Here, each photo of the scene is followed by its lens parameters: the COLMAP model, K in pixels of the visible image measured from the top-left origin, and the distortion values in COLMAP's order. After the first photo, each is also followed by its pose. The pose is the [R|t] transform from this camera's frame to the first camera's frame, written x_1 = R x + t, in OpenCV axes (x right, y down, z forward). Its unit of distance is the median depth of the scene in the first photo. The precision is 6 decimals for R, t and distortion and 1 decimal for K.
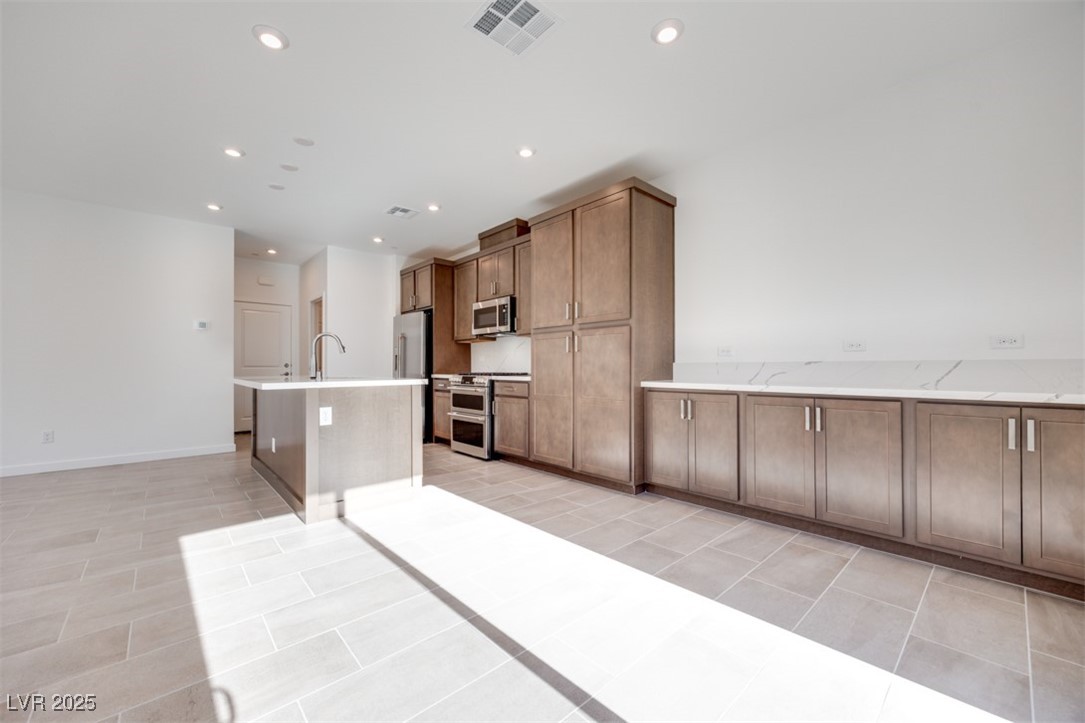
lens RADIAL K [[423.9, 0, 537.8], [0, 423.9, 364.3], [0, 0, 1]] dist [-0.000155, -0.000175]
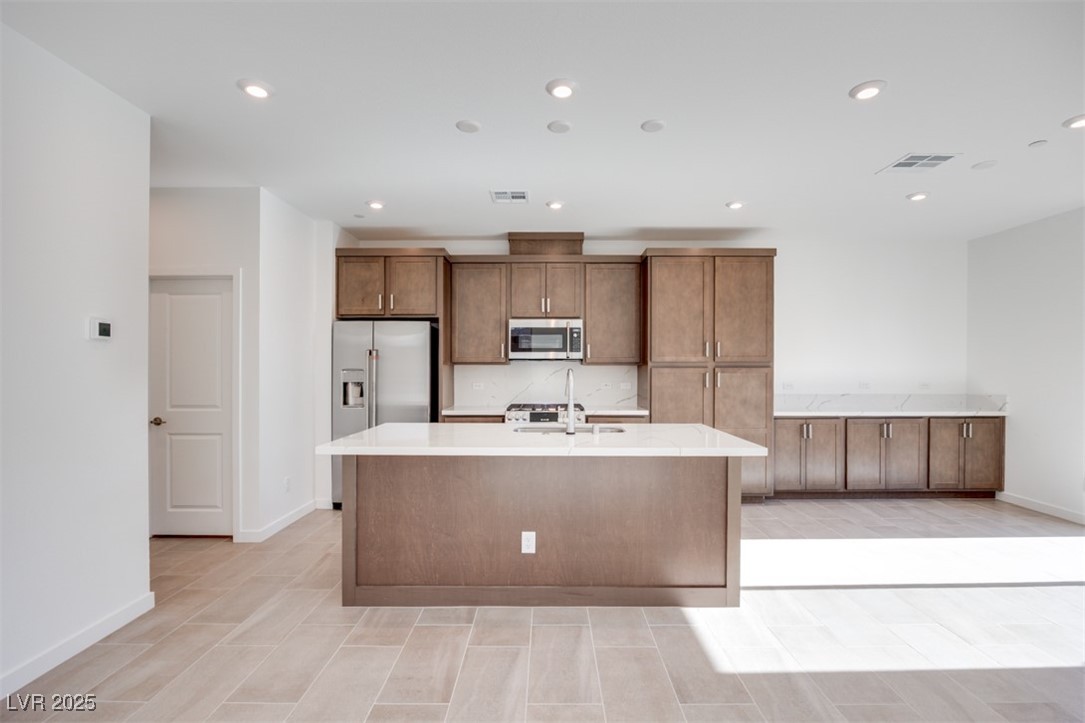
lens RADIAL K [[493.9, 0, 545.9], [0, 493.9, 372.7], [0, 0, 1]] dist [-0.011776, 0.000021]
pose [[0.667254, -0.003610, 0.744822, -1.138333], [-0.006563, 0.999921, 0.010726, -0.076375], [-0.744801, -0.012045, 0.667177, 0.464821]]
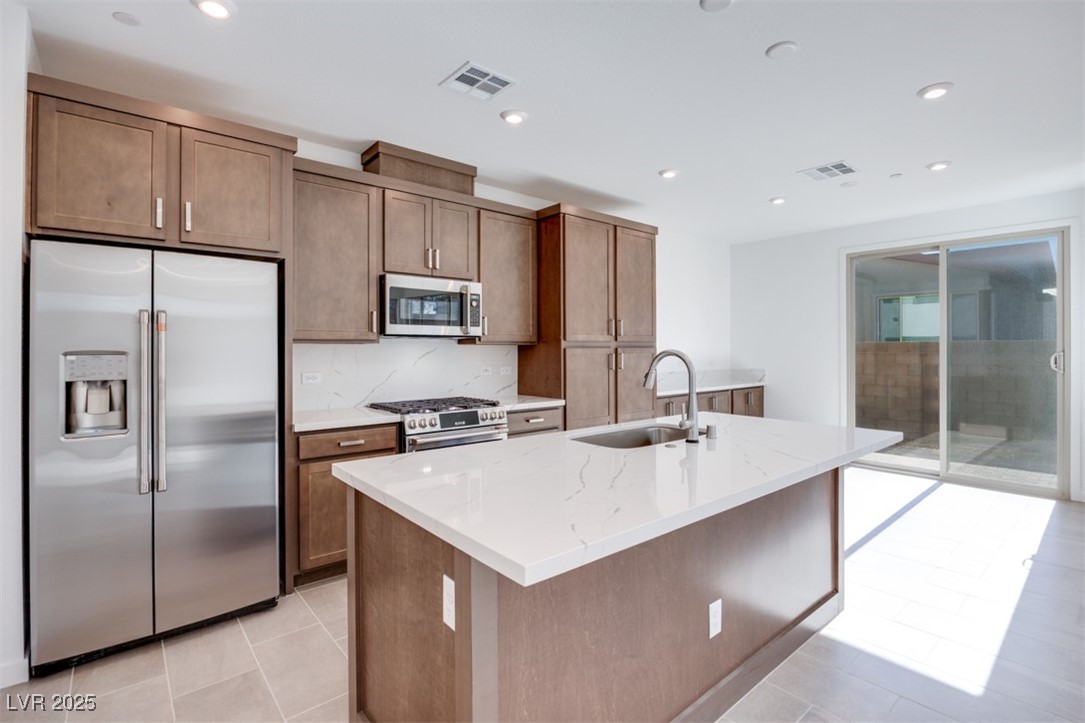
lens RADIAL K [[510.7, 0, 545.8], [0, 510.7, 347.8], [0, 0, 1]] dist [-0.012272, 0.000351]
pose [[0.019579, 0.004546, 0.999798, -1.102099], [-0.004221, 0.999981, -0.004464, -0.072594], [-0.999799, -0.004132, 0.019597, 1.127905]]
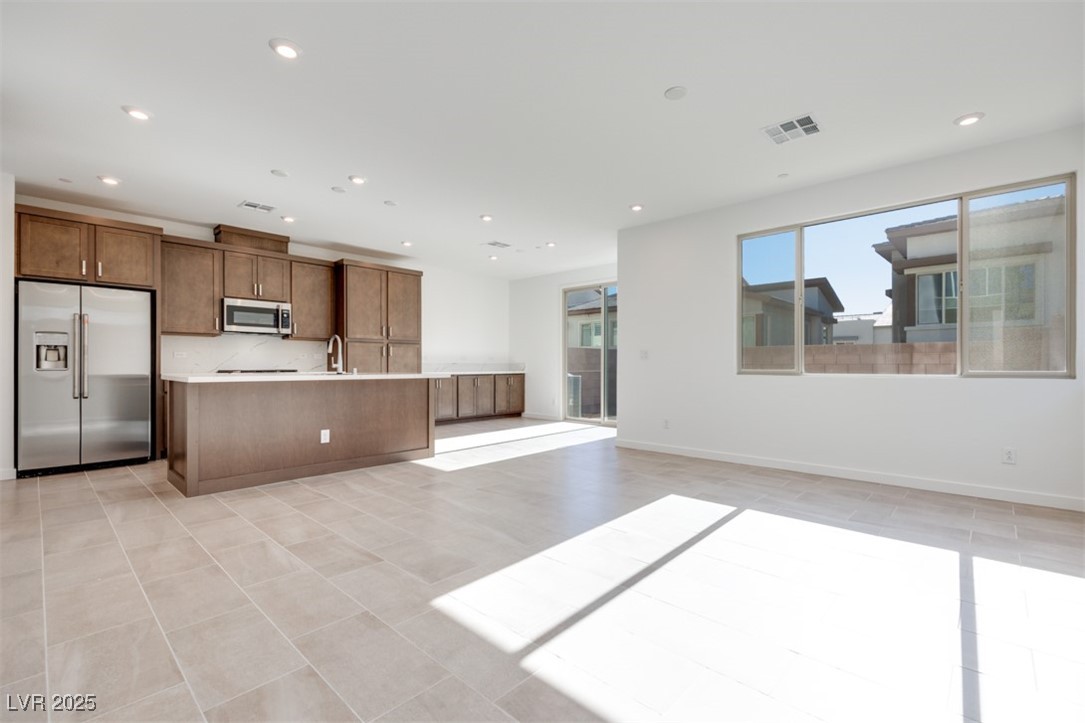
lens RADIAL K [[476.5, 0, 550.2], [0, 476.5, 366.3], [0, 0, 1]] dist [0.003245, 0.000153]
pose [[-0.098930, 0.000345, 0.995094, -1.841066], [-0.006315, 0.999980, -0.000975, 0.009352], [-0.995074, -0.006381, -0.098926, 0.535415]]
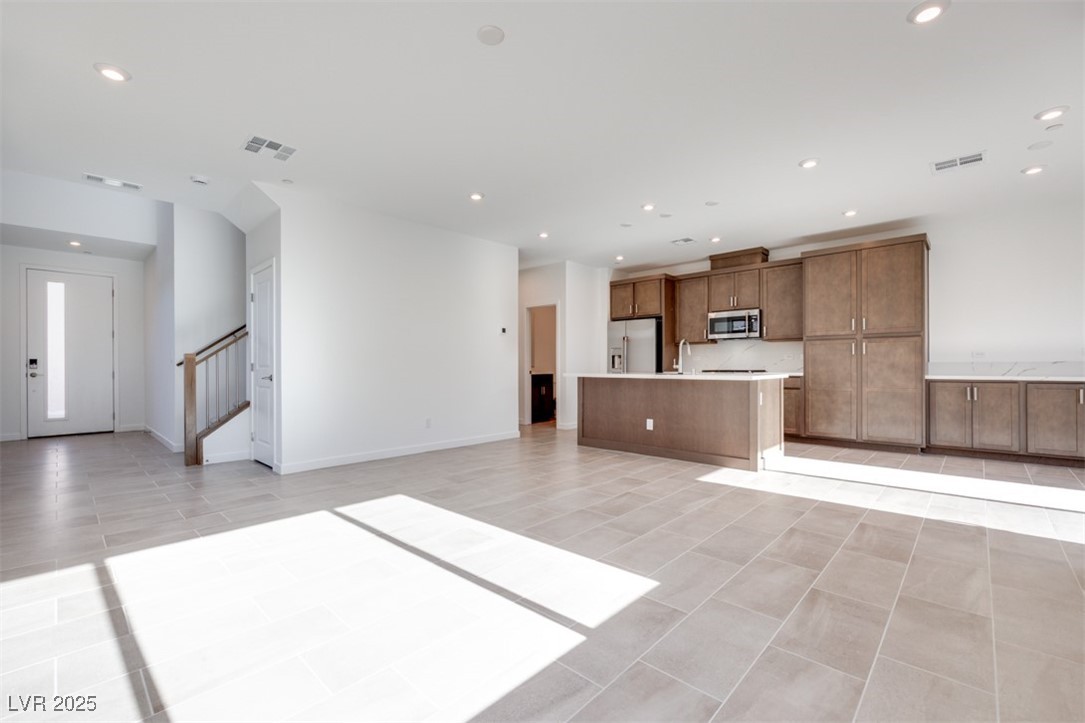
lens RADIAL K [[461.0, 0, 543.3], [0, 461.0, 366.3], [0, 0, 1]] dist [0.000955, 0.000048]
pose [[0.996139, -0.000952, 0.087780, -1.051980], [0.000397, 0.999980, 0.006347, -0.000179], [-0.087784, -0.006288, 0.996120, -0.392248]]
